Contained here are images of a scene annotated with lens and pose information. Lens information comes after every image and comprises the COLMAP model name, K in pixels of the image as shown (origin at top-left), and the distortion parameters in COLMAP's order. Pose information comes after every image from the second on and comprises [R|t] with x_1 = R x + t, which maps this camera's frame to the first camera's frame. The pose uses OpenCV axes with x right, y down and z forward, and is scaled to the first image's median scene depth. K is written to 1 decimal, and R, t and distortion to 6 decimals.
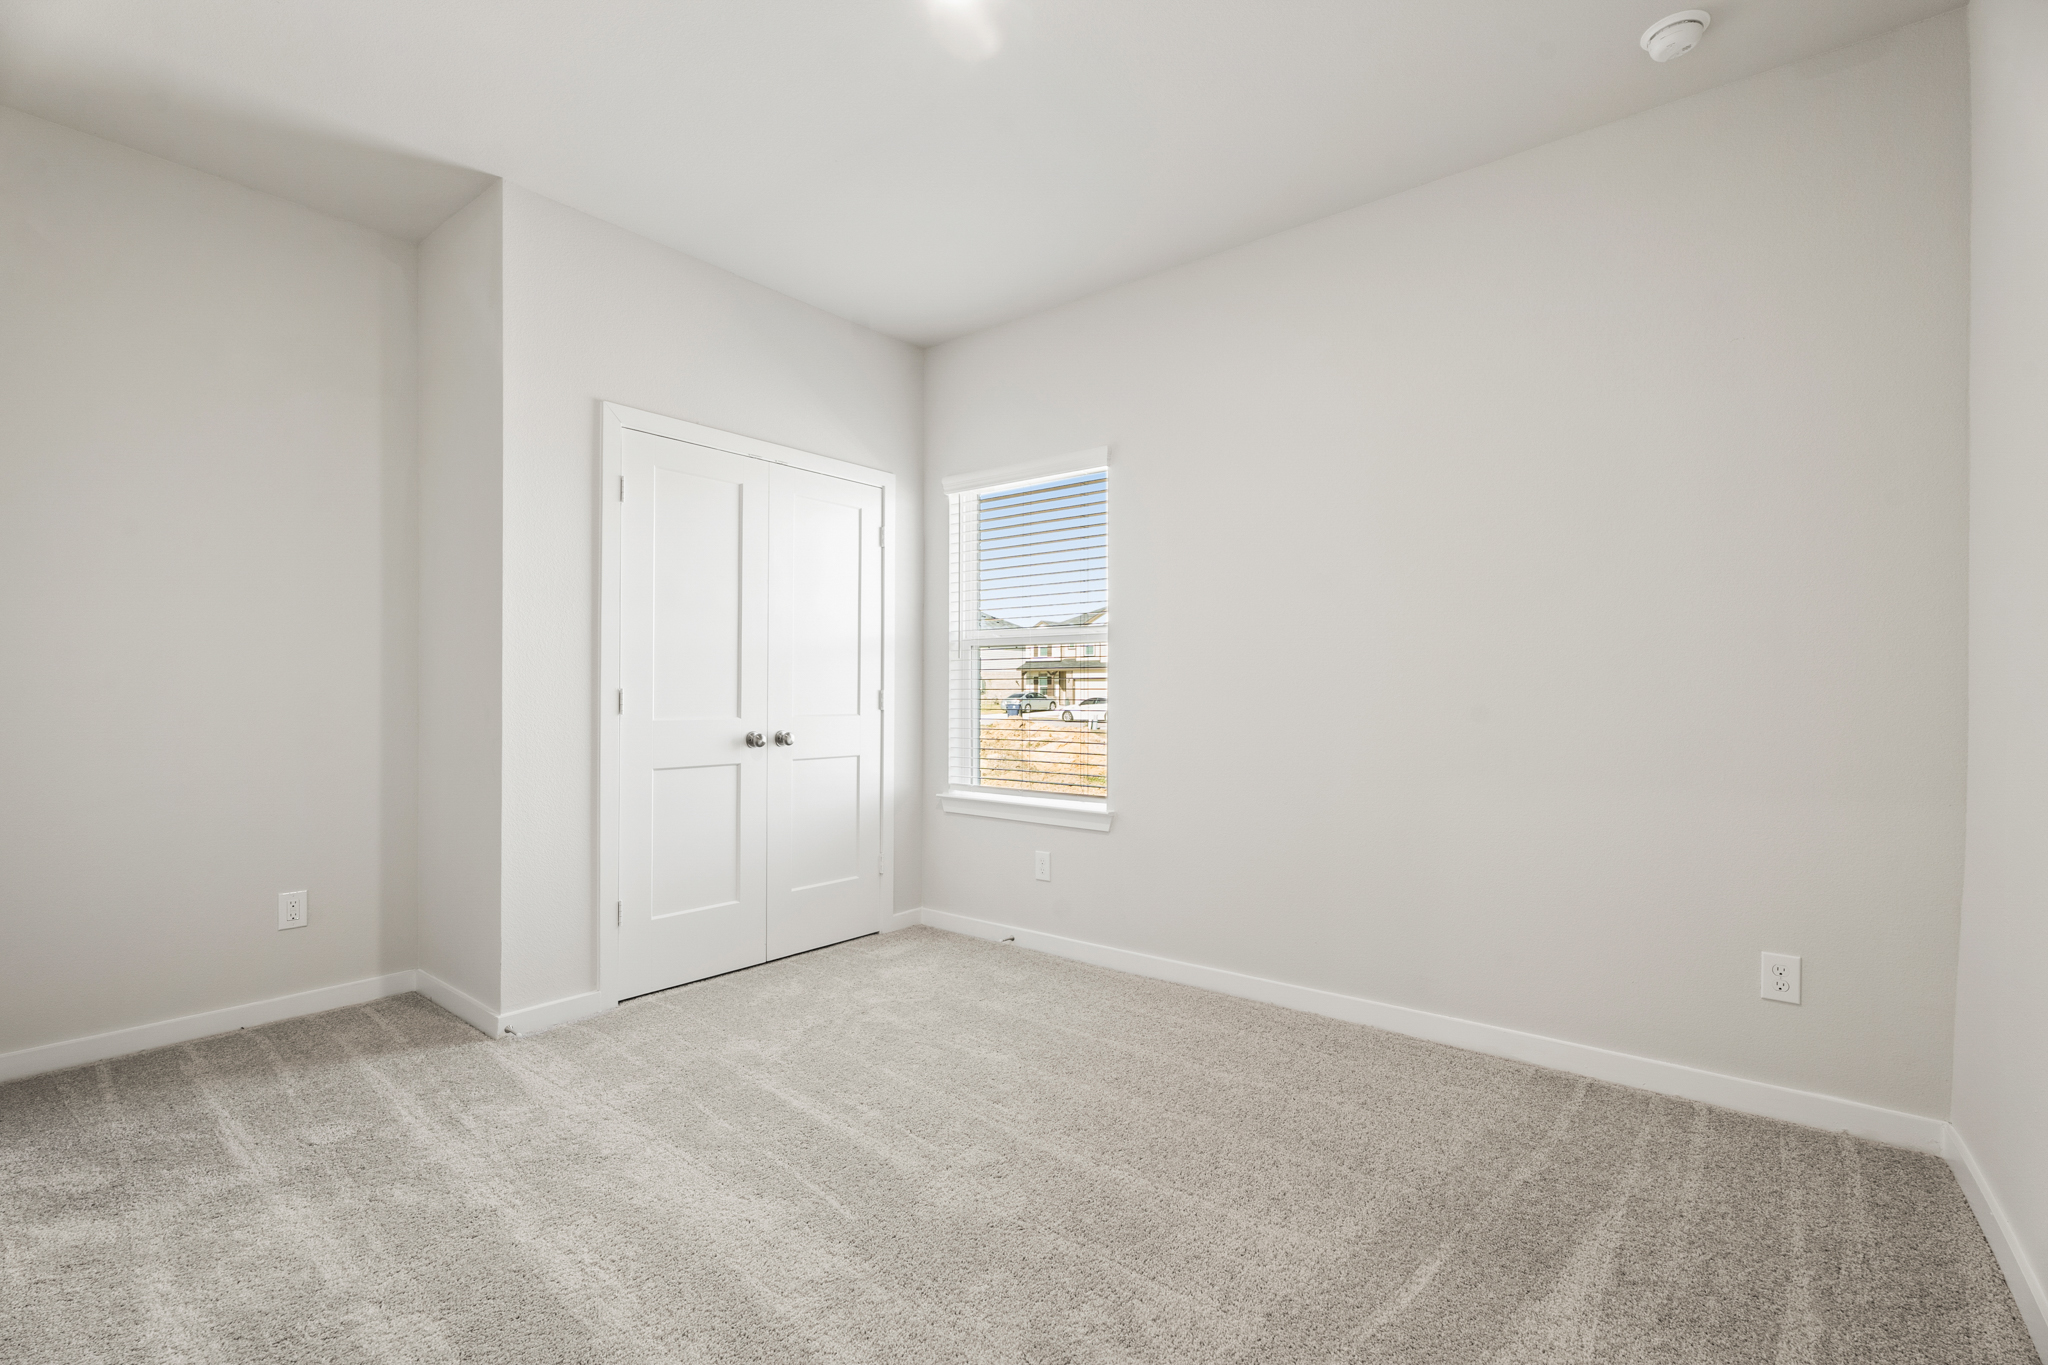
lens RADIAL K [[920.7, 0, 1024.0], [0, 920.7, 682.5], [0, 0, 1]] dist [0.000328, 0.000027]
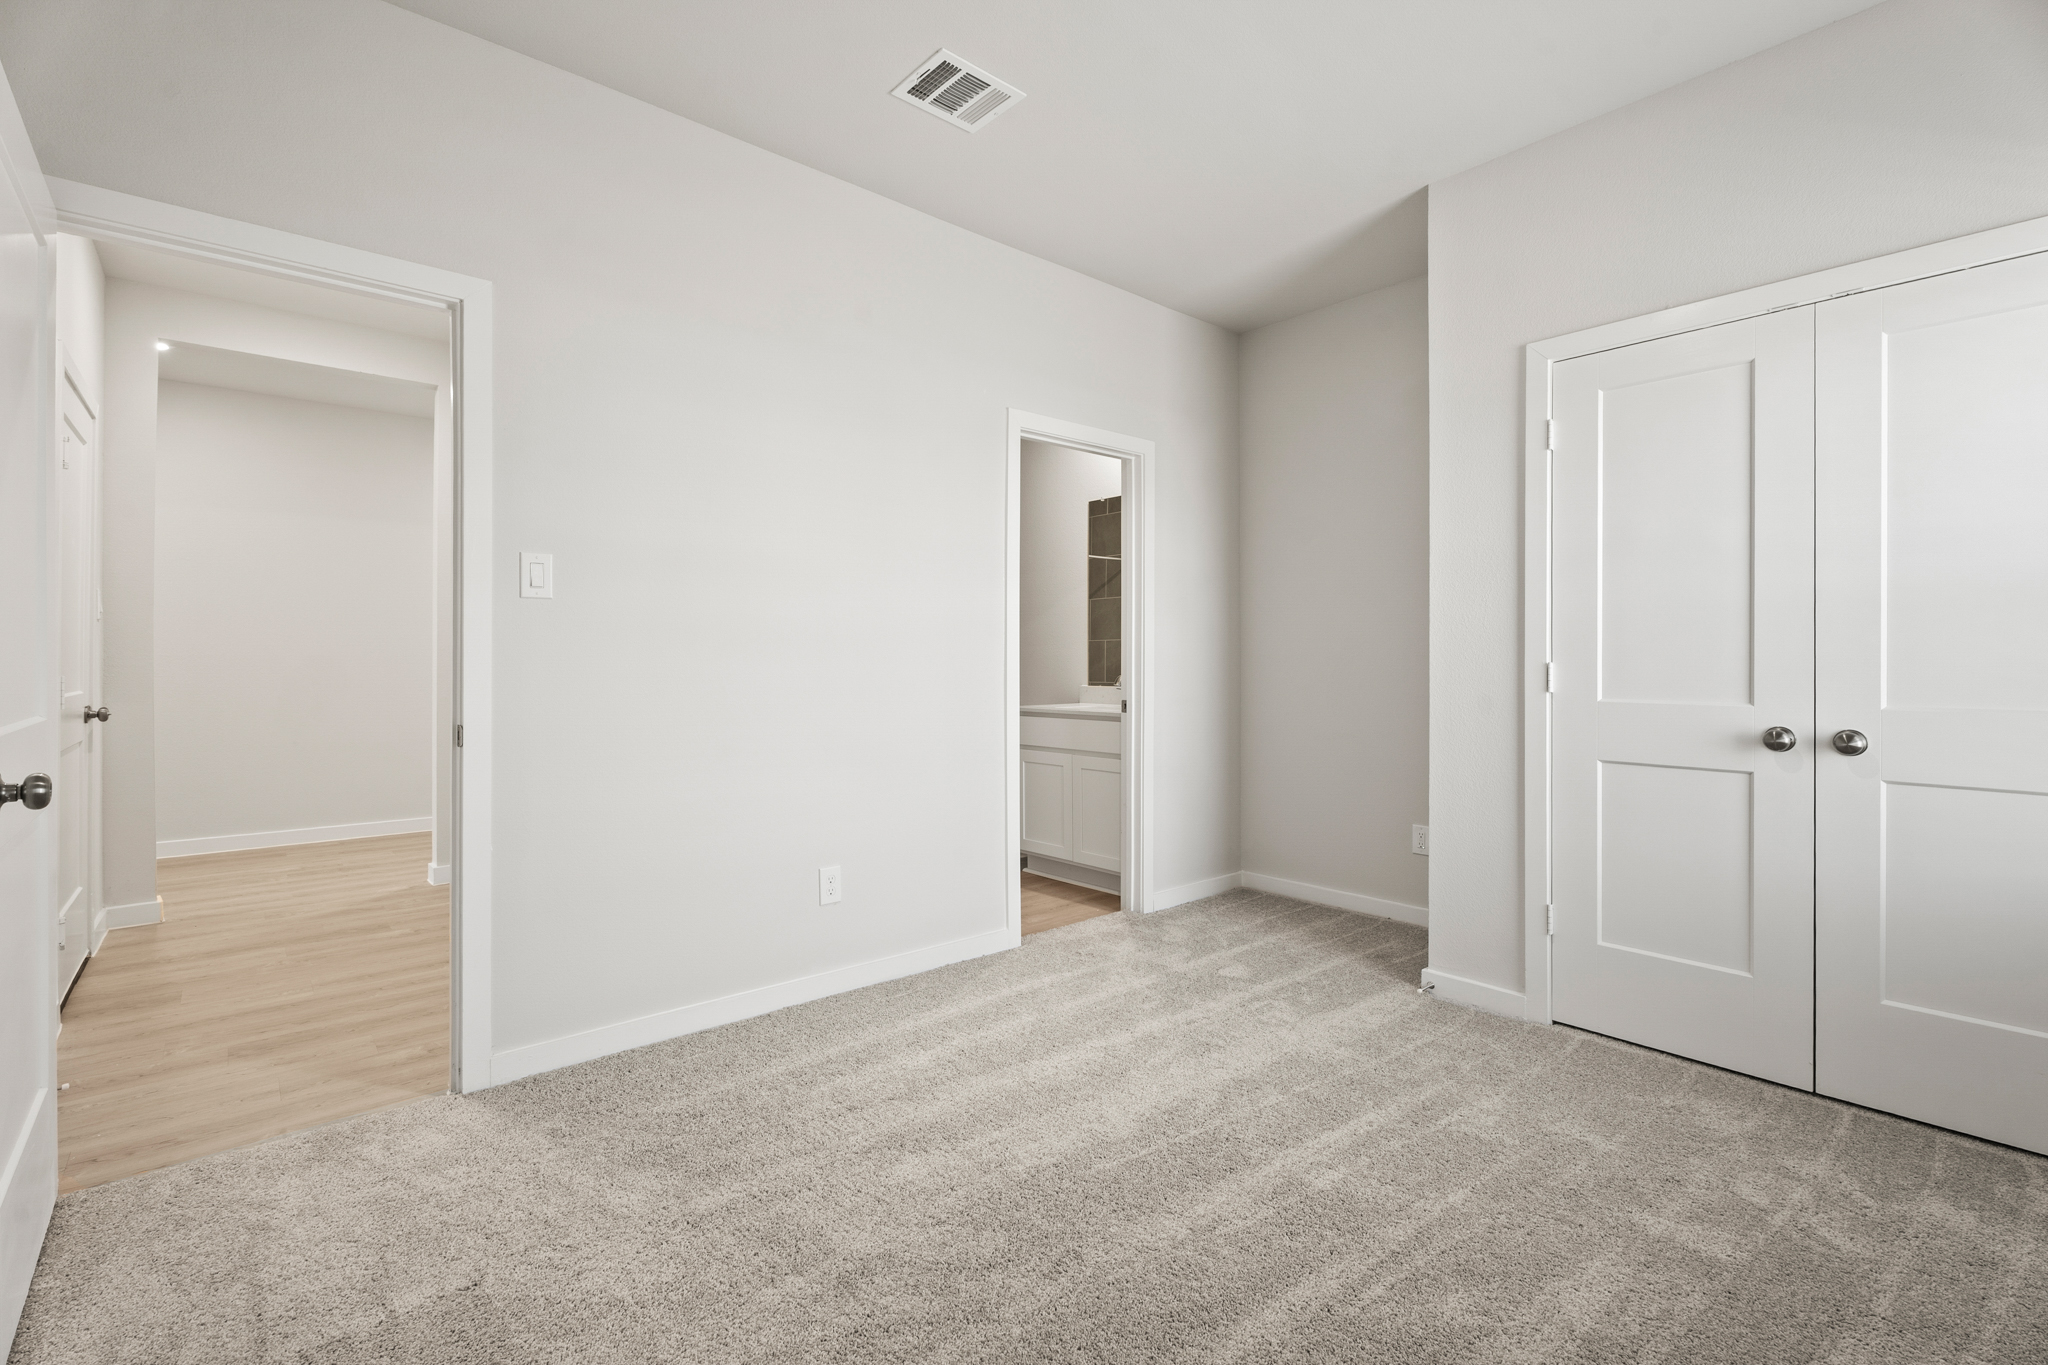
lens RADIAL K [[919.3, 0, 1028.7], [0, 919.3, 655.6], [0, 0, 1]] dist [0.000885, 0.000384]
pose [[-0.189807, -0.015513, -0.981699, 0.540138], [0.005351, 0.999844, -0.016835, 0.013280], [0.981807, -0.008449, -0.189694, 0.713805]]
